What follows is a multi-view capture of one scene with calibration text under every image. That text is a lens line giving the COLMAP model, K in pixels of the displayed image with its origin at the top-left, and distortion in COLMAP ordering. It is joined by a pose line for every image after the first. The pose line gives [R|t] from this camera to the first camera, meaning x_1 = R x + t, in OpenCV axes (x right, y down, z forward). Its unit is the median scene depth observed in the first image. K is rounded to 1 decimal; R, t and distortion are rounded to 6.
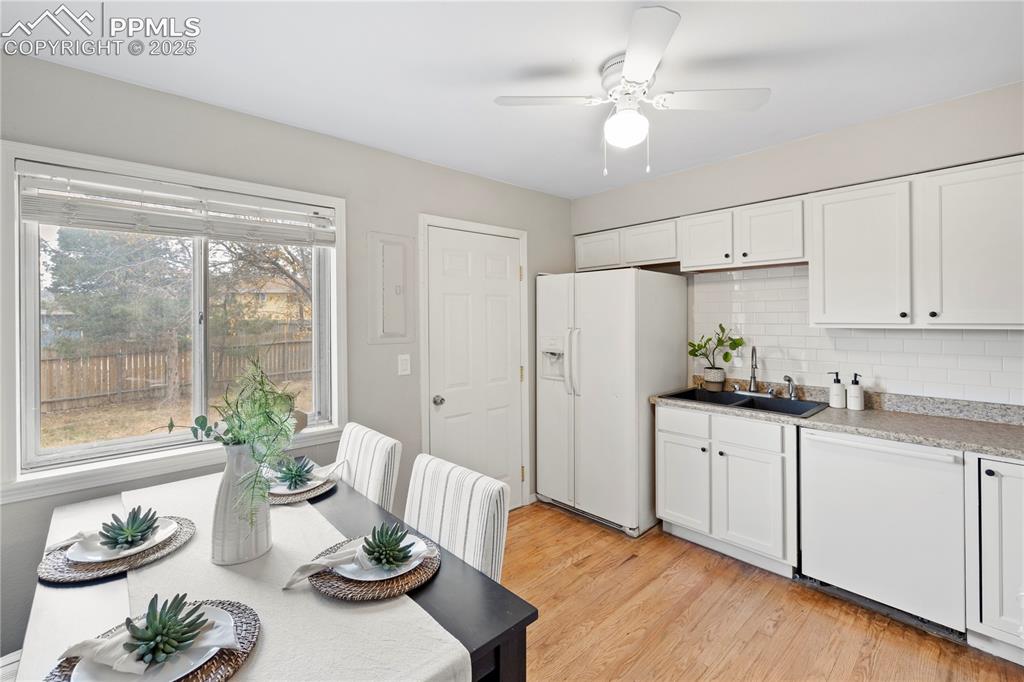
lens RADIAL K [[448.8, 0, 525.8], [0, 448.8, 319.2], [0, 0, 1]] dist [-0.002407, 0.000198]
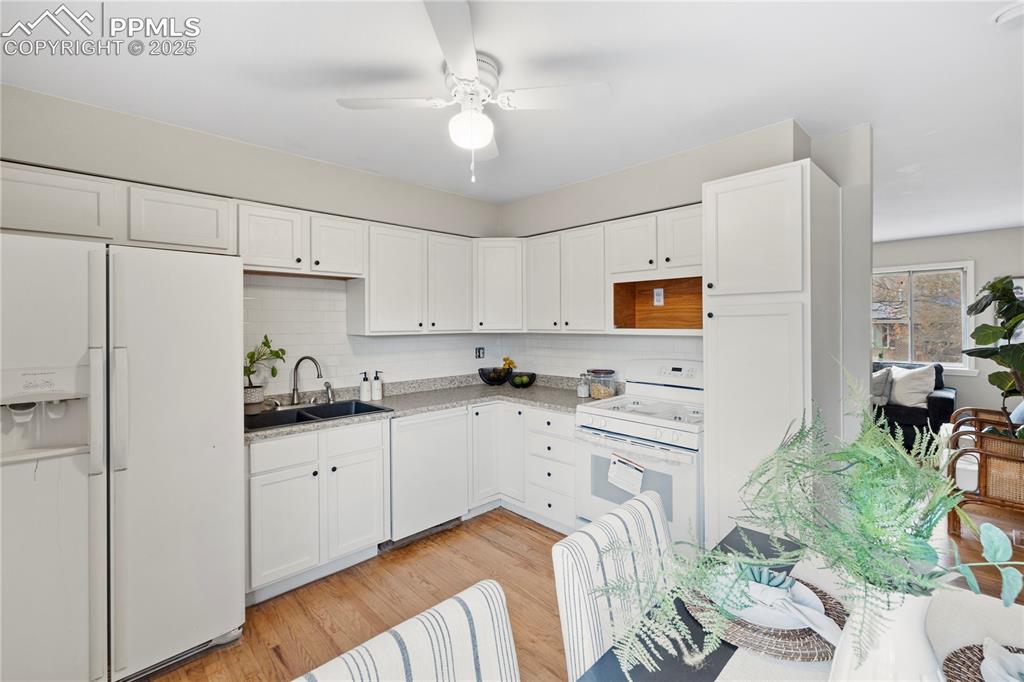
lens RADIAL K [[448.8, 0, 478.2], [0, 448.8, 327.6], [0, 0, 1]] dist [-0.002407, 0.000198]
pose [[0.009906, 0.001128, 0.999950, -0.529349], [0.012827, 0.999917, -0.001255, 0.003633], [-0.999869, 0.012839, 0.009891, 0.698579]]
